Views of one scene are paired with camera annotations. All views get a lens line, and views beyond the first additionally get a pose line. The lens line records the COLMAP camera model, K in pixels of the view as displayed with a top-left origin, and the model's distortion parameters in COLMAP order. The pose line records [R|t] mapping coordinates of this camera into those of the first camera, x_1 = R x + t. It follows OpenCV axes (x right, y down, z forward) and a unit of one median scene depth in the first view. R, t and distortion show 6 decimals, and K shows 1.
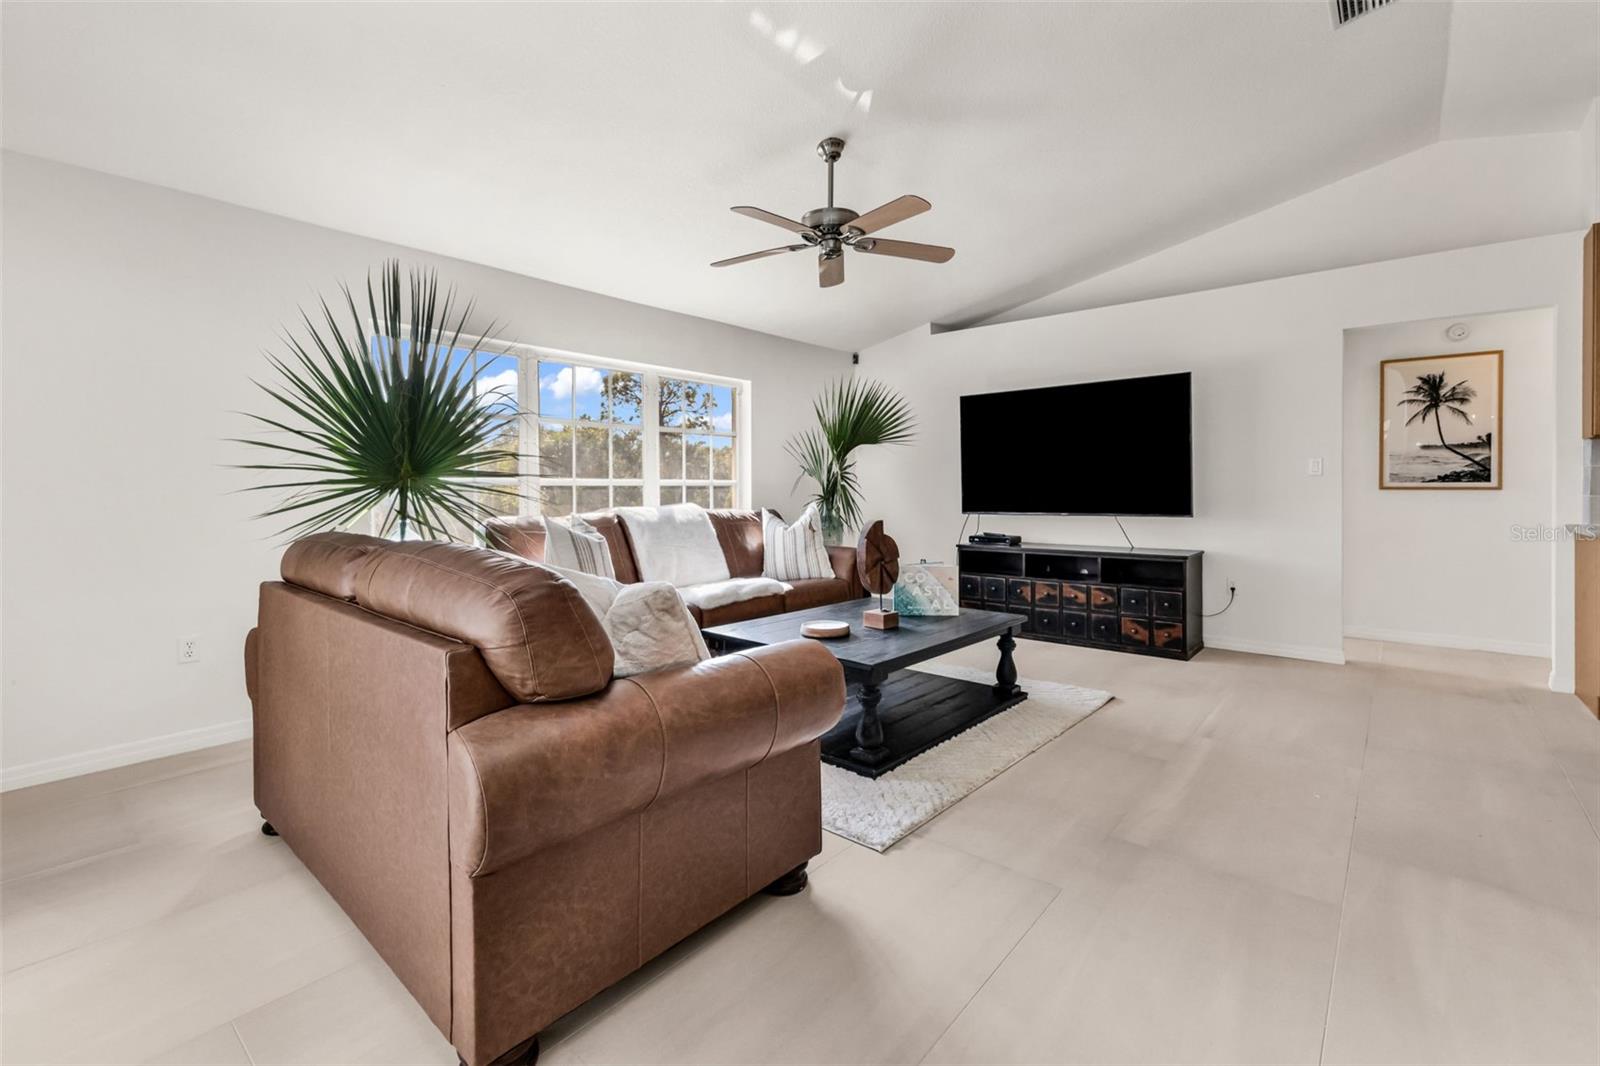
lens RADIAL K [[703.3, 0, 796.9], [0, 703.3, 496.9], [0, 0, 1]] dist [0.000294, -0.000037]
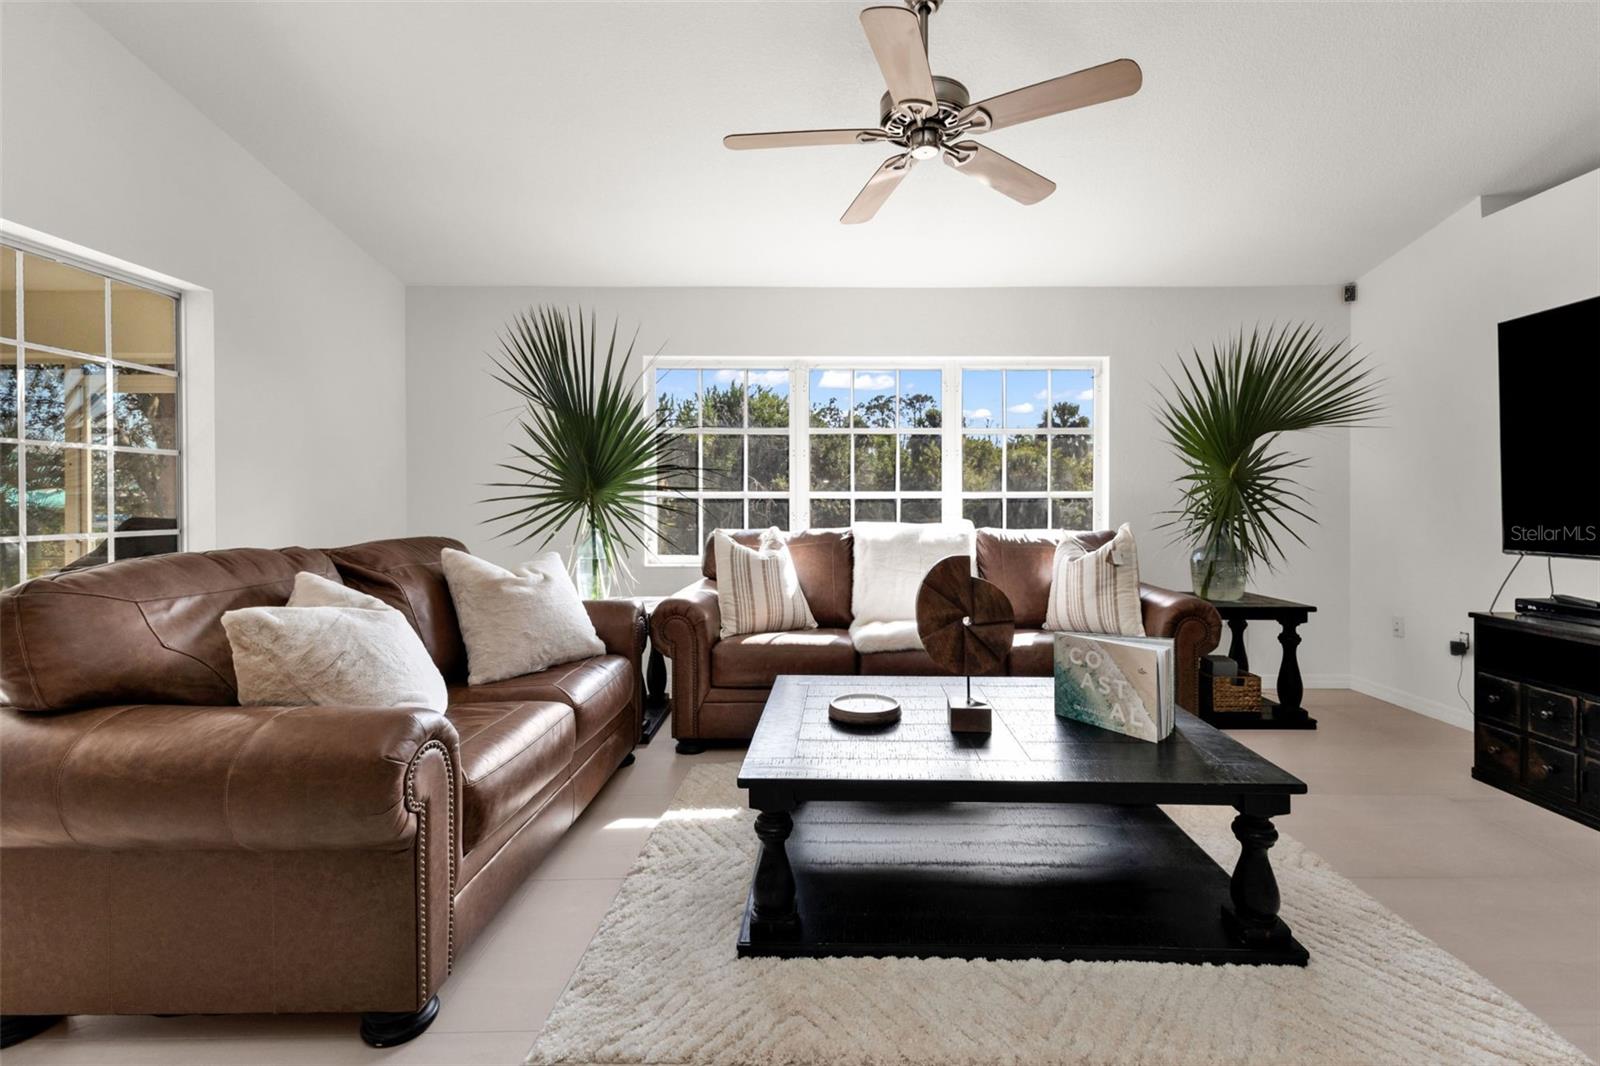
lens RADIAL K [[698.7, 0, 837.5], [0, 698.7, 510.4], [0, 0, 1]] dist [0.004190, 0.000017]
pose [[0.655472, 0.011325, -0.755134, 0.351356], [-0.010880, 0.999925, 0.005552, -0.005378], [0.755141, 0.004577, 0.655547, 0.353832]]
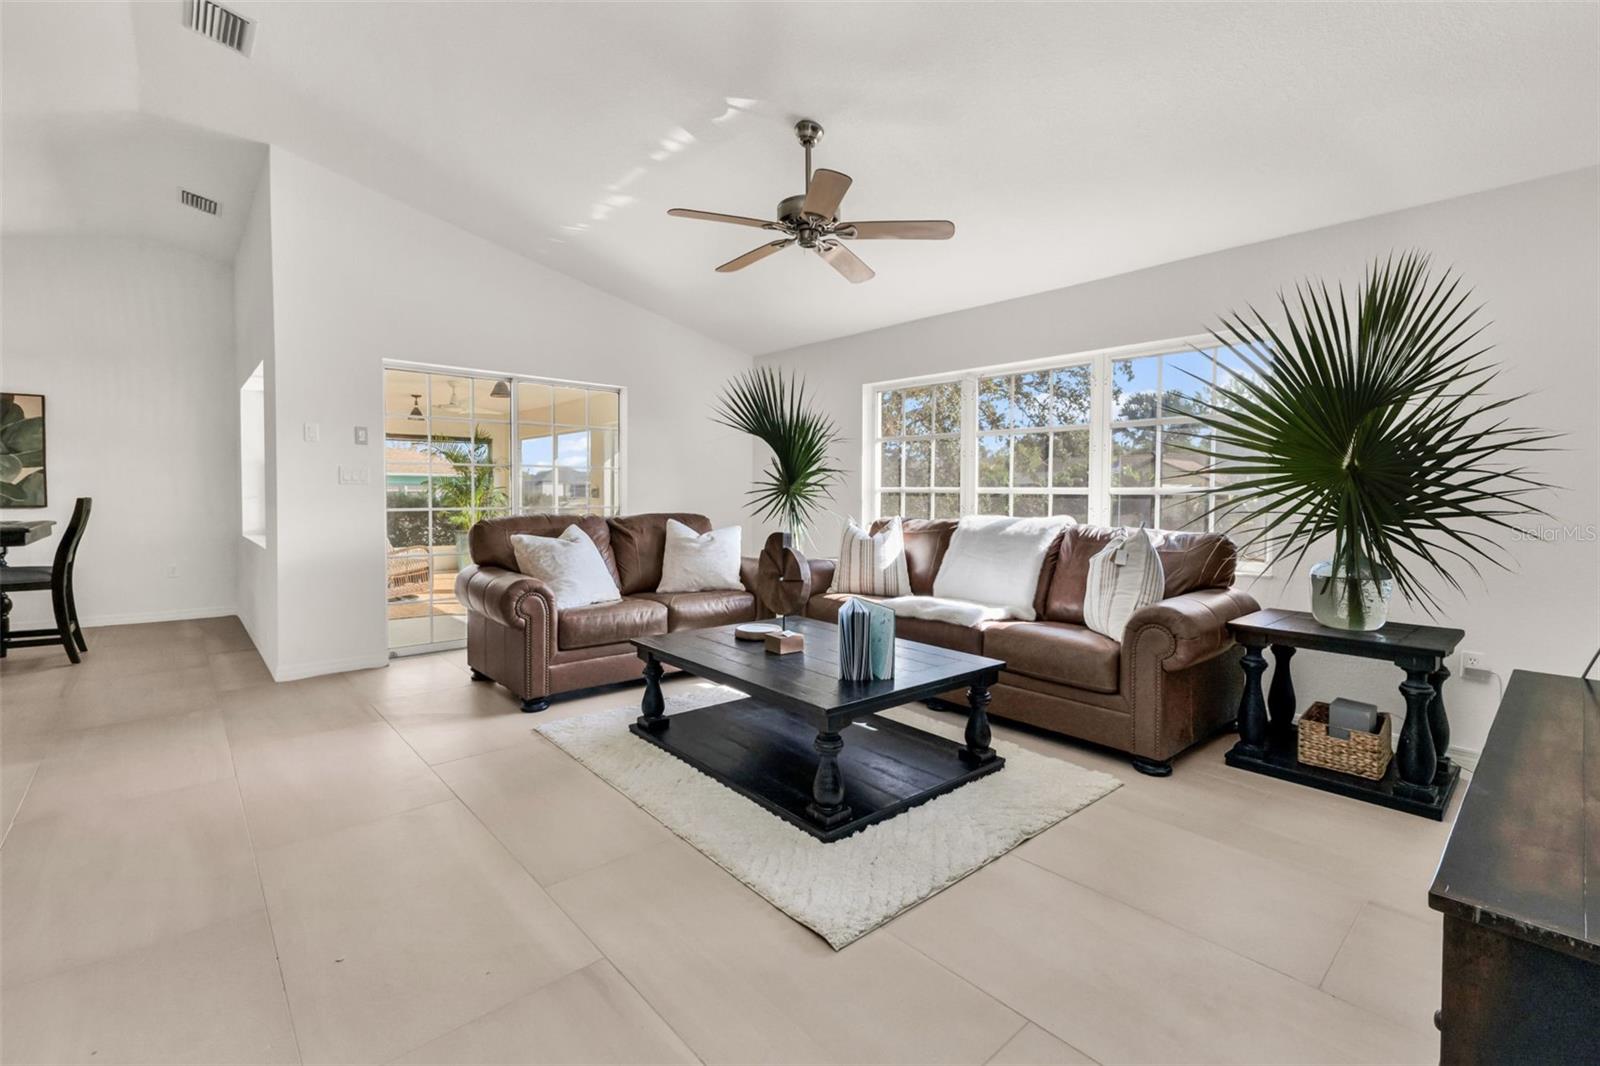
lens RADIAL K [[712.1, 0, 807.5], [0, 712.1, 513.4], [0, 0, 1]] dist [0.001728, 0.000159]
pose [[-0.131789, 0.029345, -0.990843, 0.698819], [-0.021715, 0.999236, 0.032482, -0.014142], [0.991040, 0.025797, -0.131051, 0.791993]]
